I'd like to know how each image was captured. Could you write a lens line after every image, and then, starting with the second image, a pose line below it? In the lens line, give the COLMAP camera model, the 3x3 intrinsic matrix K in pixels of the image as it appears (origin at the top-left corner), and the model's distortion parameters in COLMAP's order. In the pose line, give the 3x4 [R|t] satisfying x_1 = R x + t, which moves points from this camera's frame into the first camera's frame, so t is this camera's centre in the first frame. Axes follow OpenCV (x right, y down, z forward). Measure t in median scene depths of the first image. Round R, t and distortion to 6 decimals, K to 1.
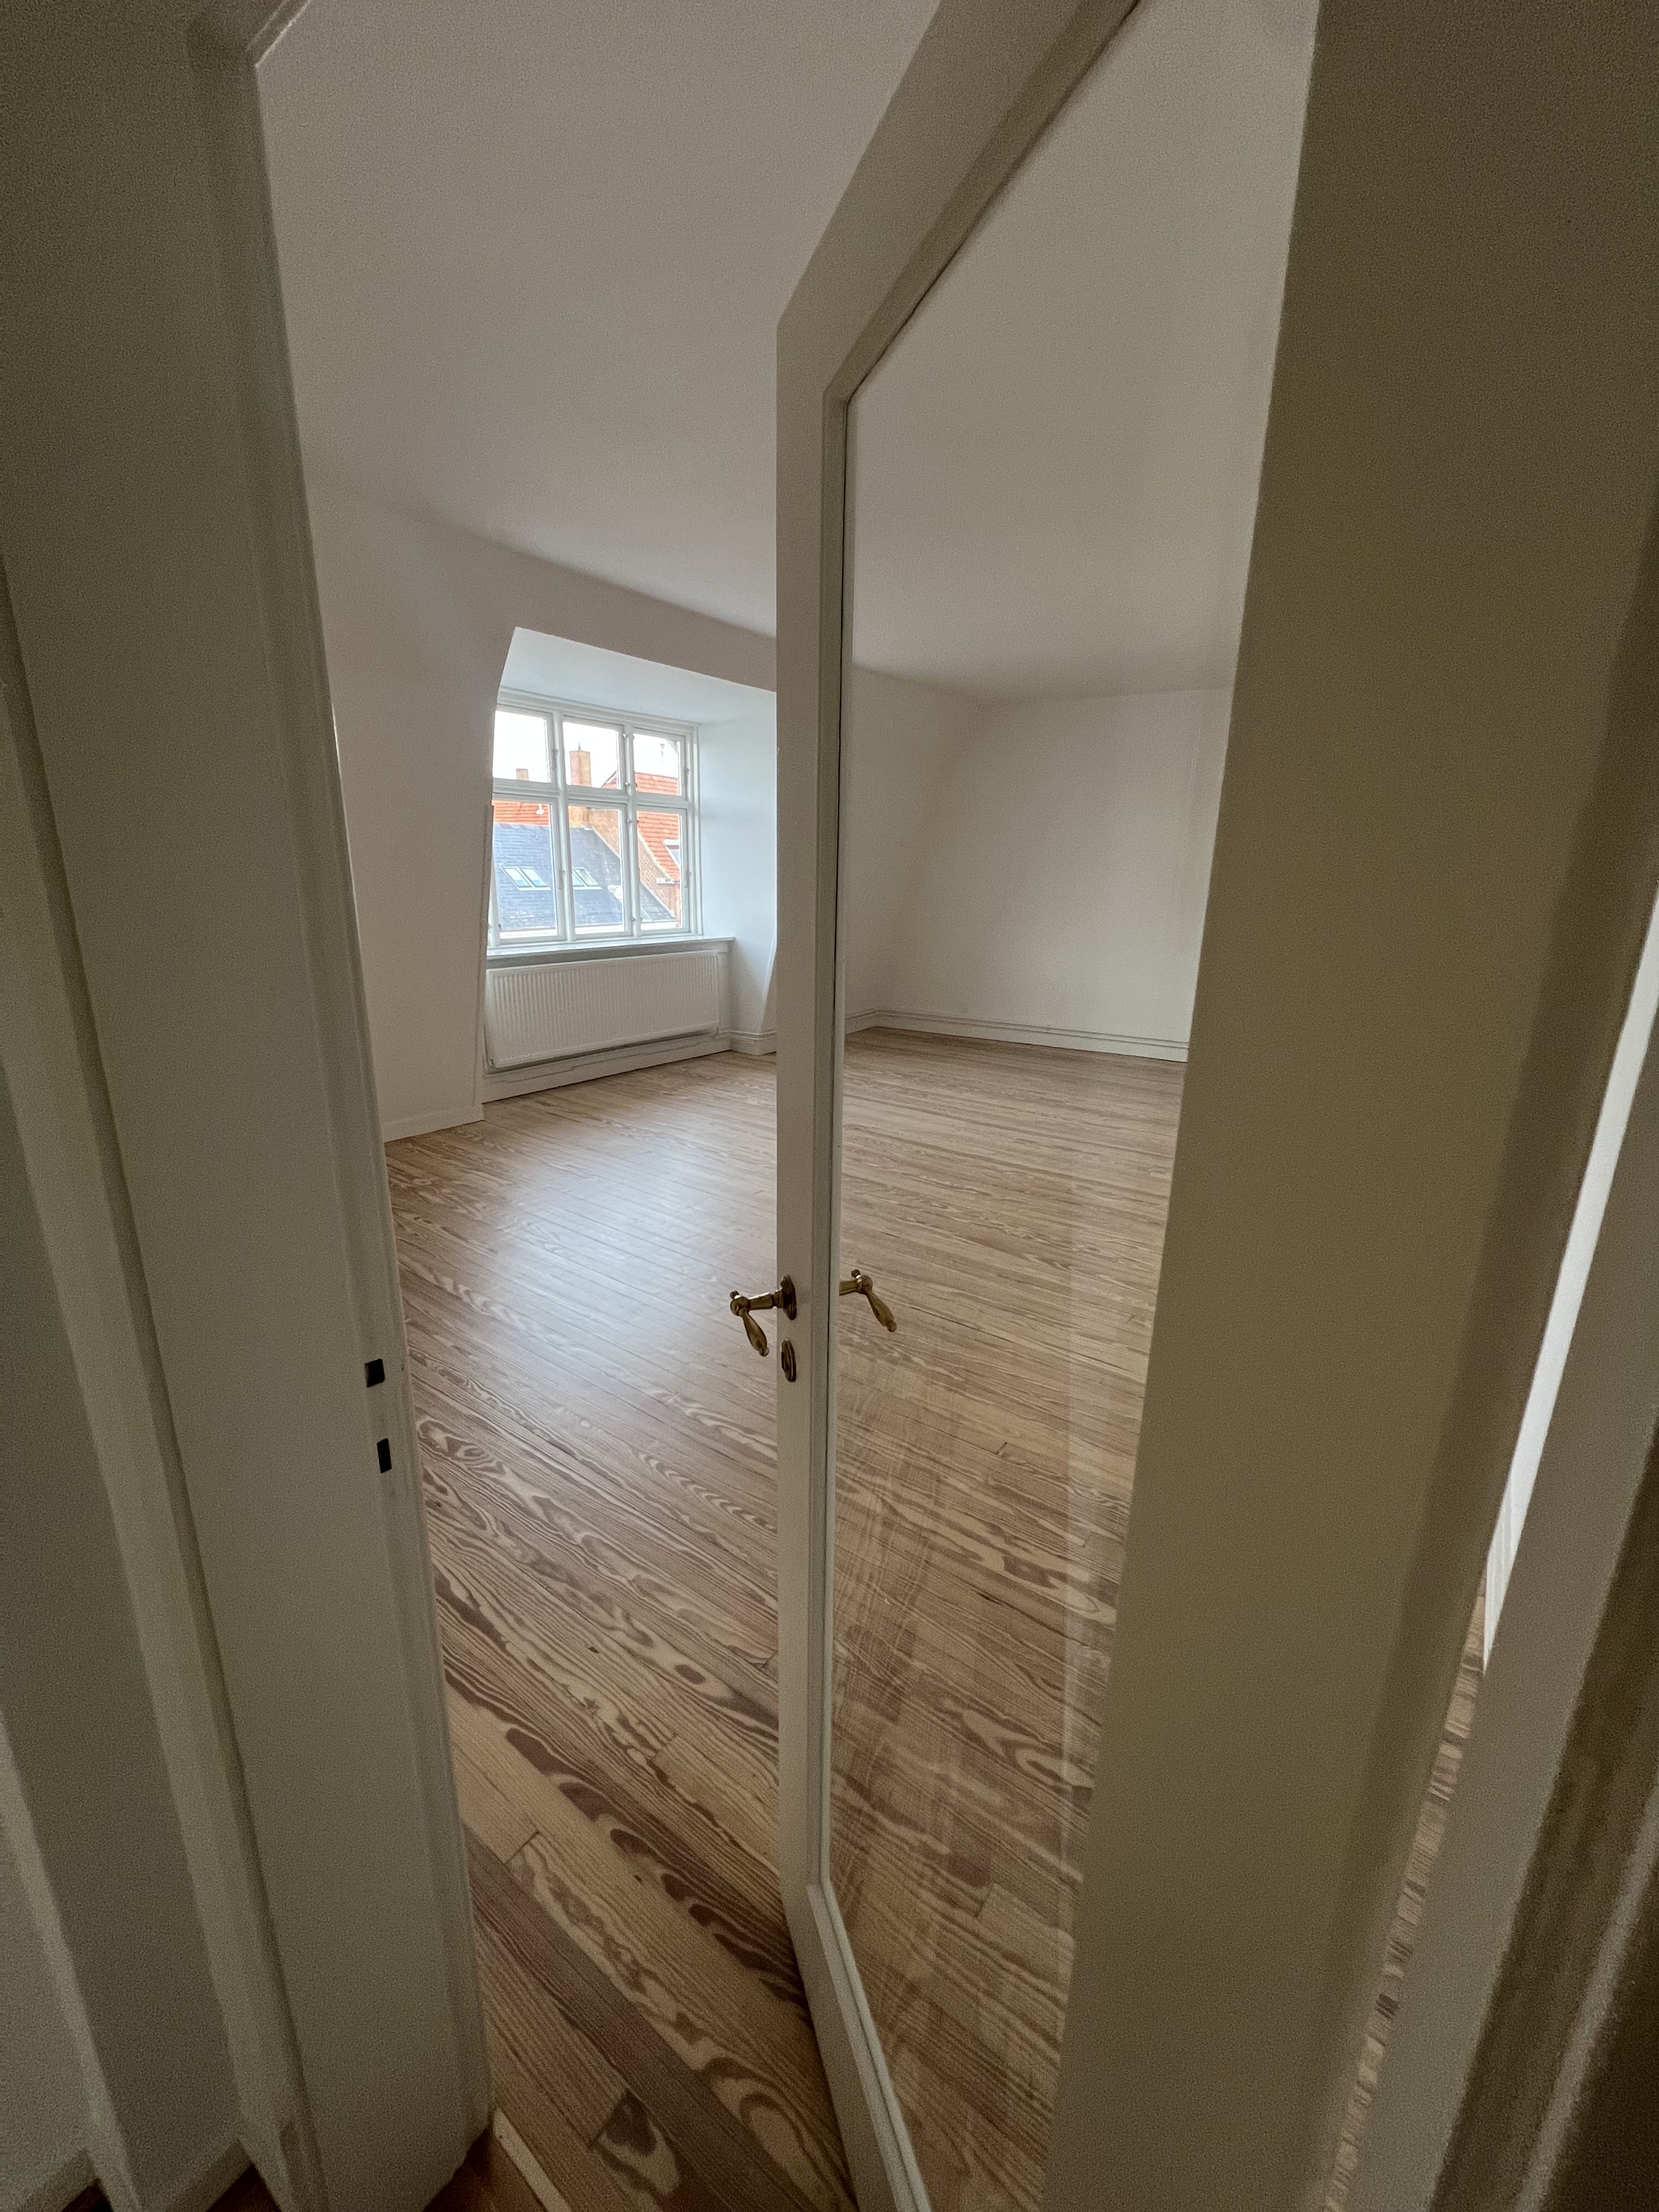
lens RADIAL K [[889.7, 0, 828.3], [0, 889.7, 1106.7], [0, 0, 1]] dist [-0.001694, -0.000030]
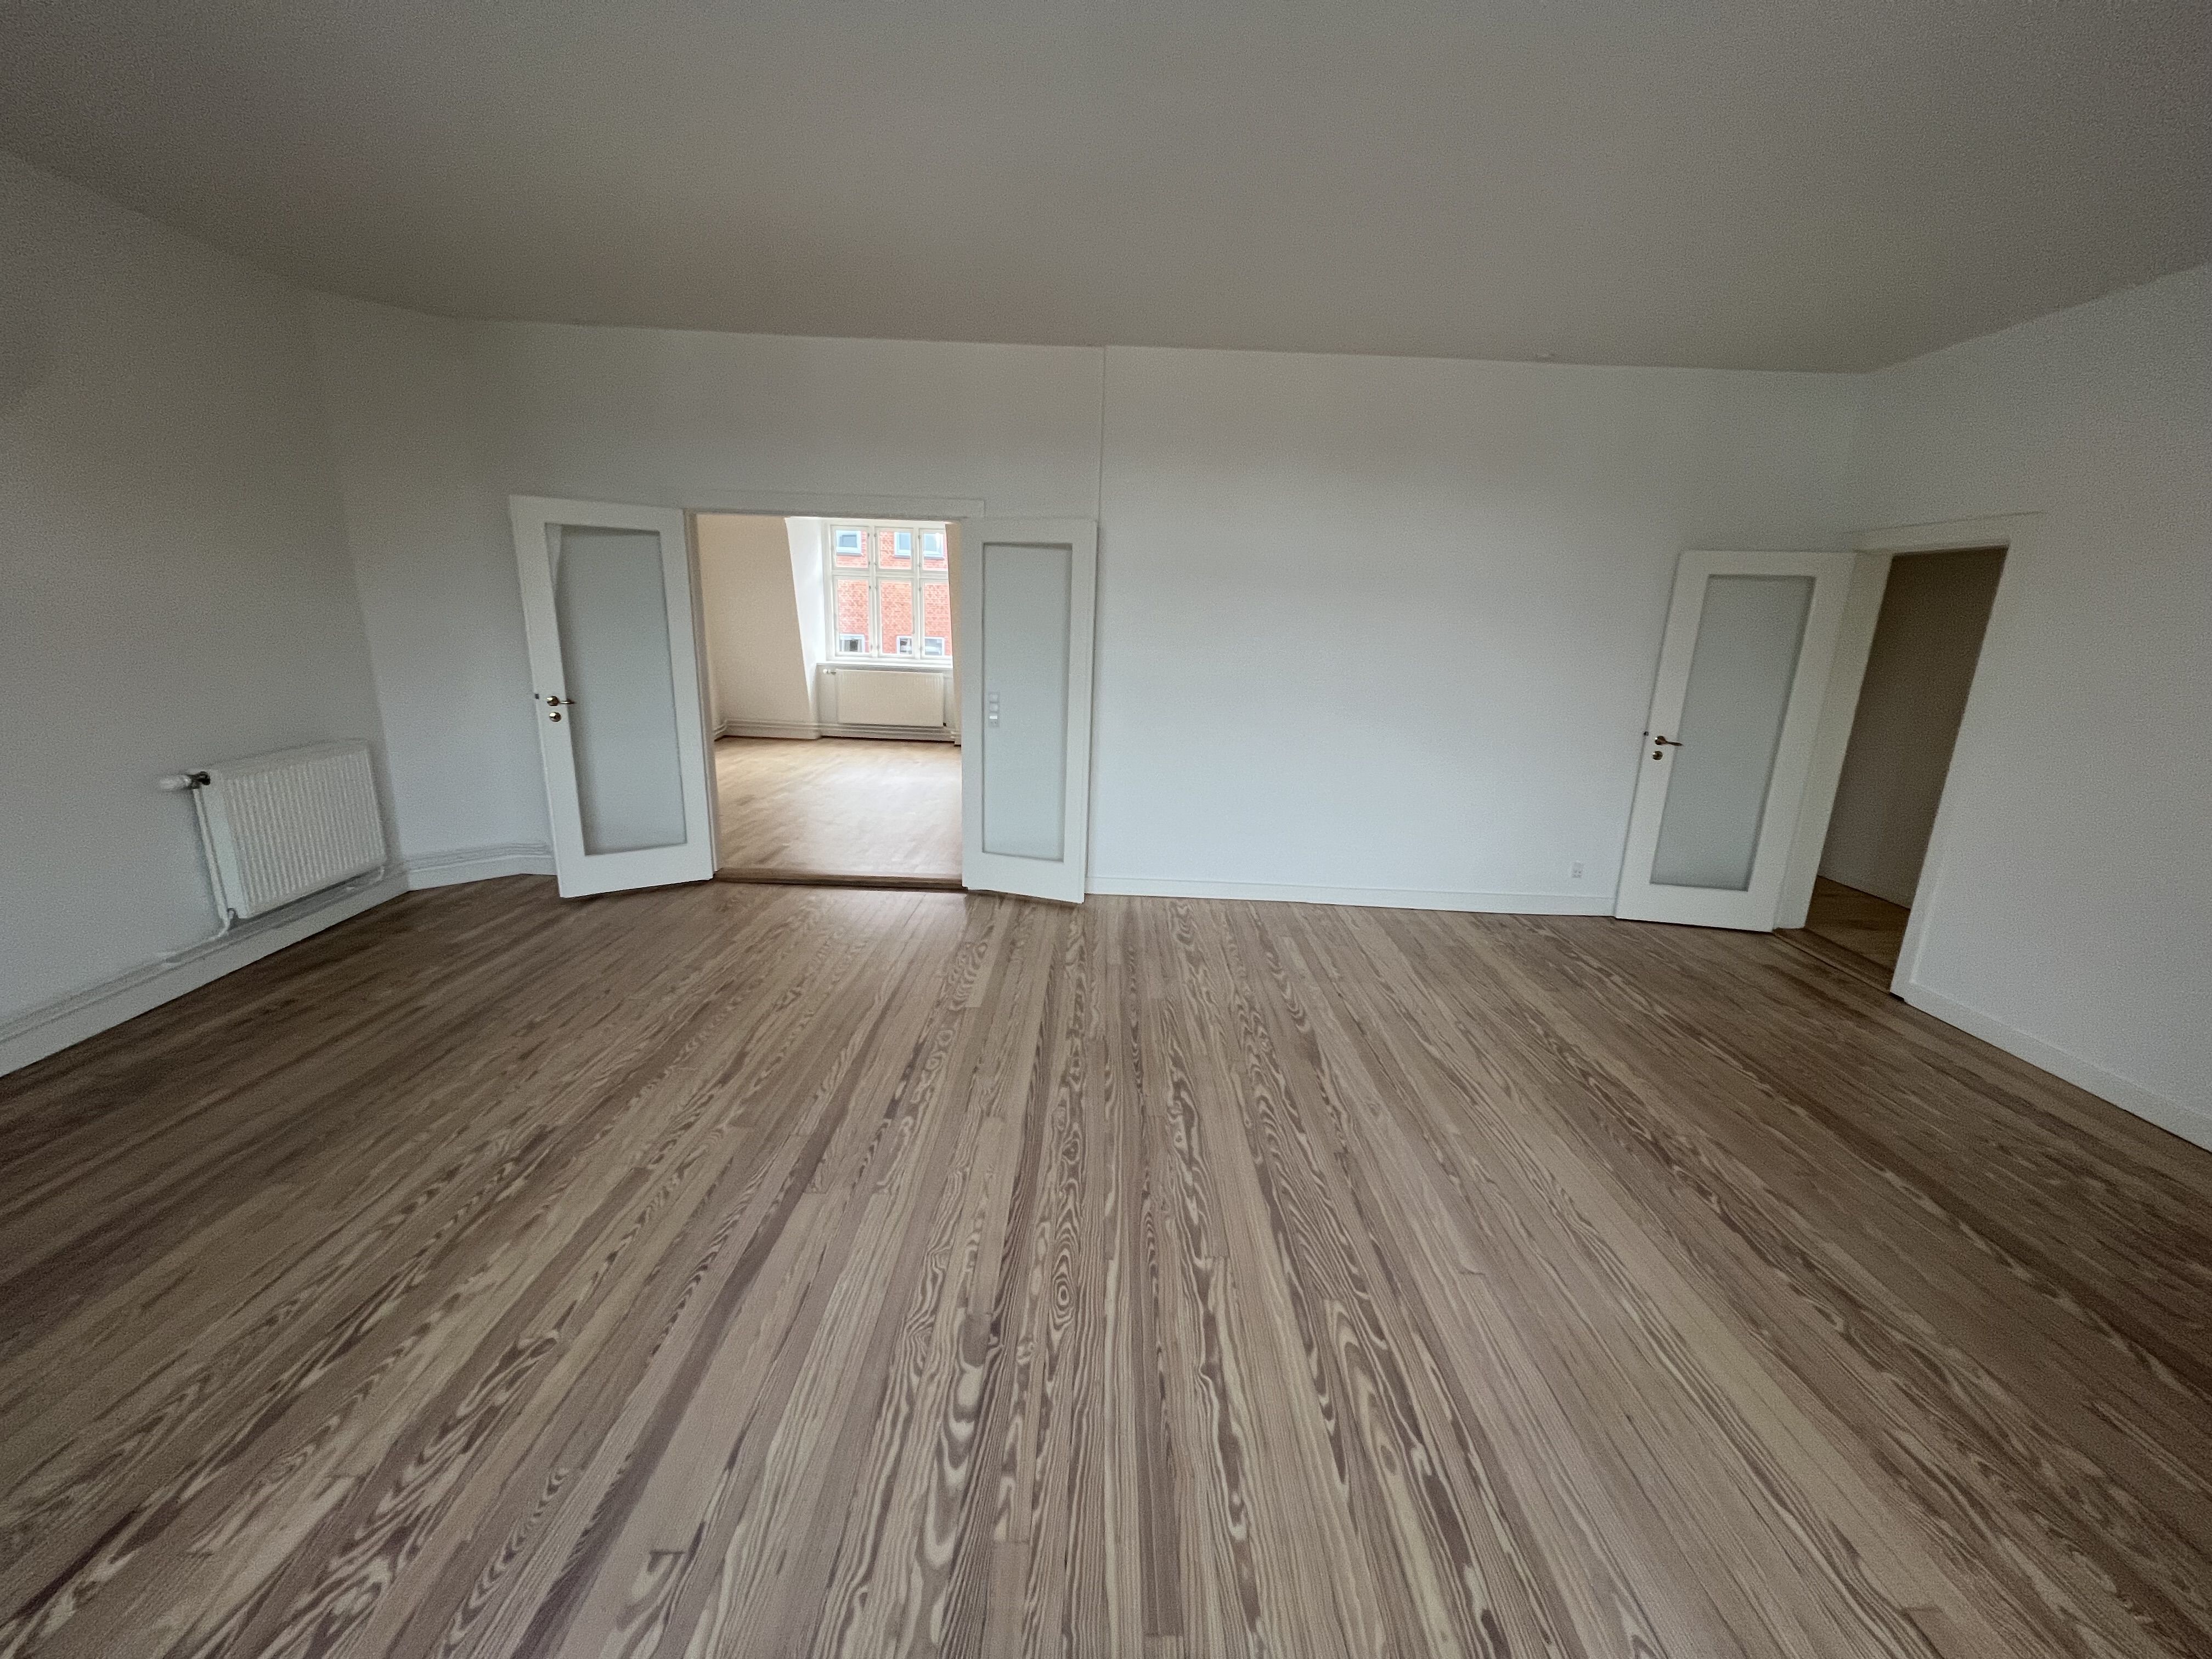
lens RADIAL K [[882.0, 0, 1105.3], [0, 882.0, 826.3], [0, 0, 1]] dist [-0.000716, -0.000205]
pose [[-0.590077, -0.227092, 0.774751, -0.247087], [0.161550, 0.907005, 0.388900, -0.318971], [-0.791019, 0.354642, -0.498516, 1.122151]]
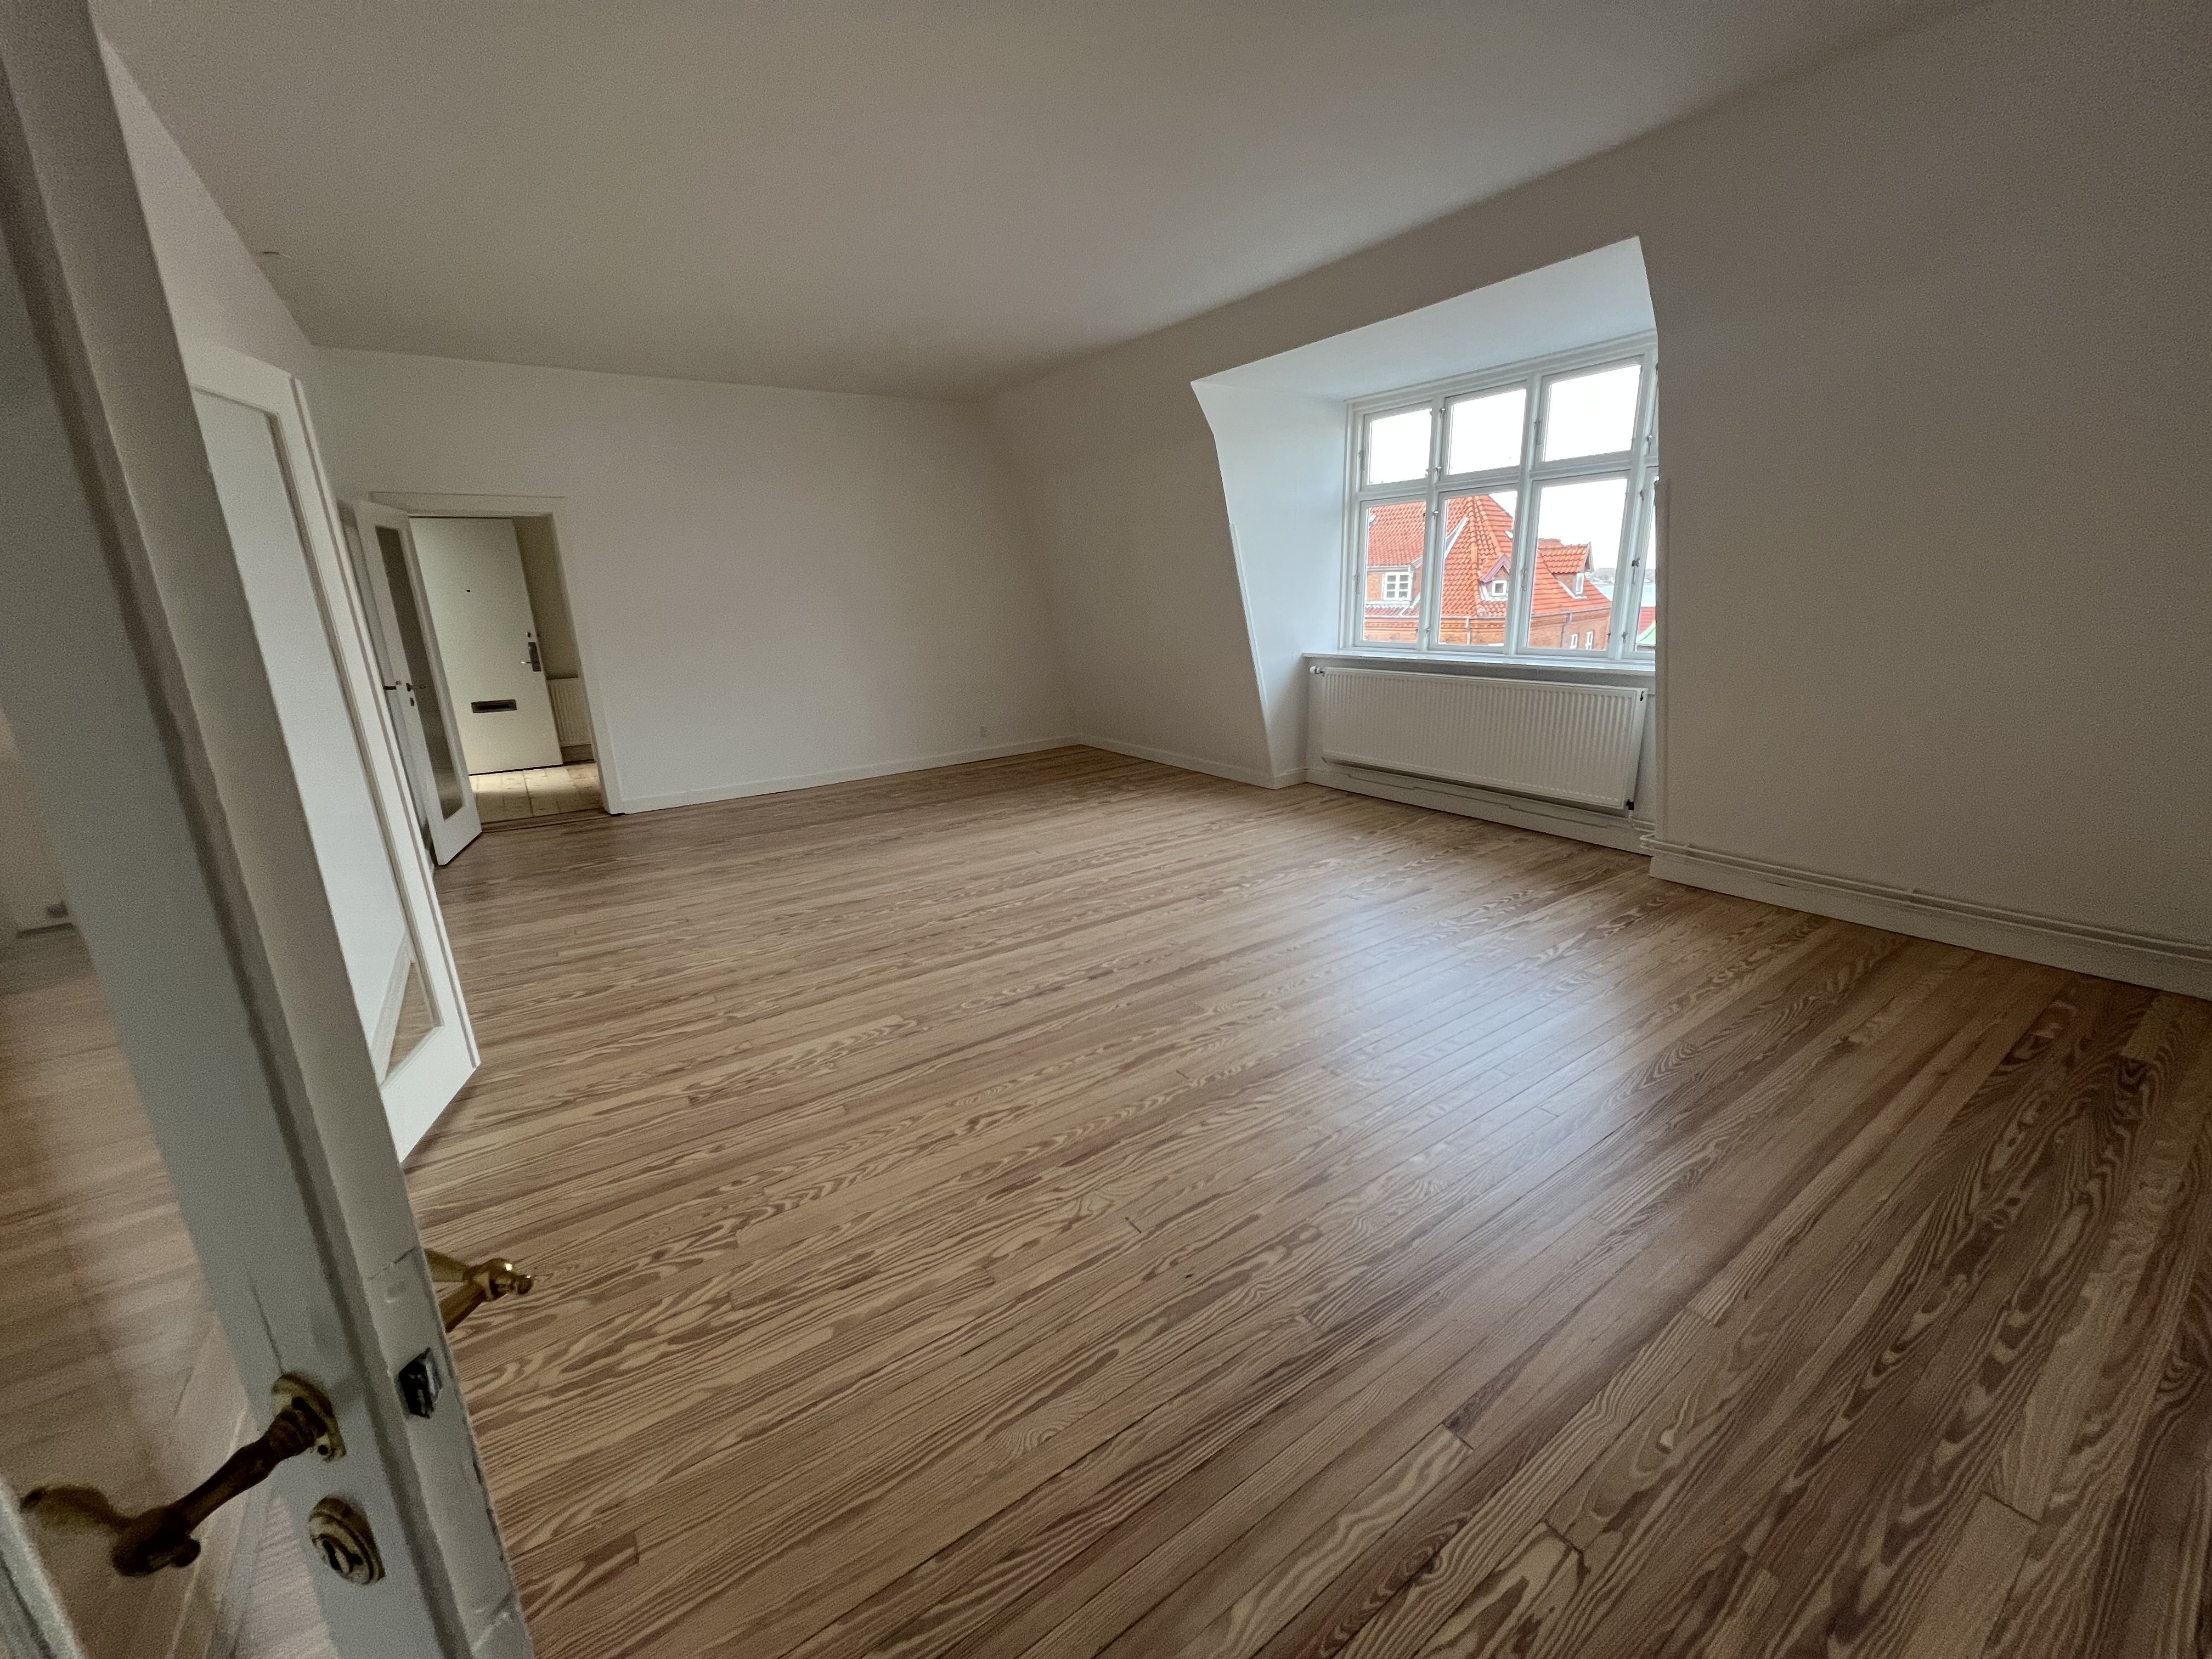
lens RADIAL K [[882.0, 0, 1114.7], [0, 882.0, 836.6], [0, 0, 1]] dist [-0.000716, -0.000205]
pose [[-0.319726, 0.249073, -0.914187, 0.808249], [-0.220345, 0.918834, 0.327402, -0.279183], [0.921533, 0.306116, -0.238893, 1.151231]]
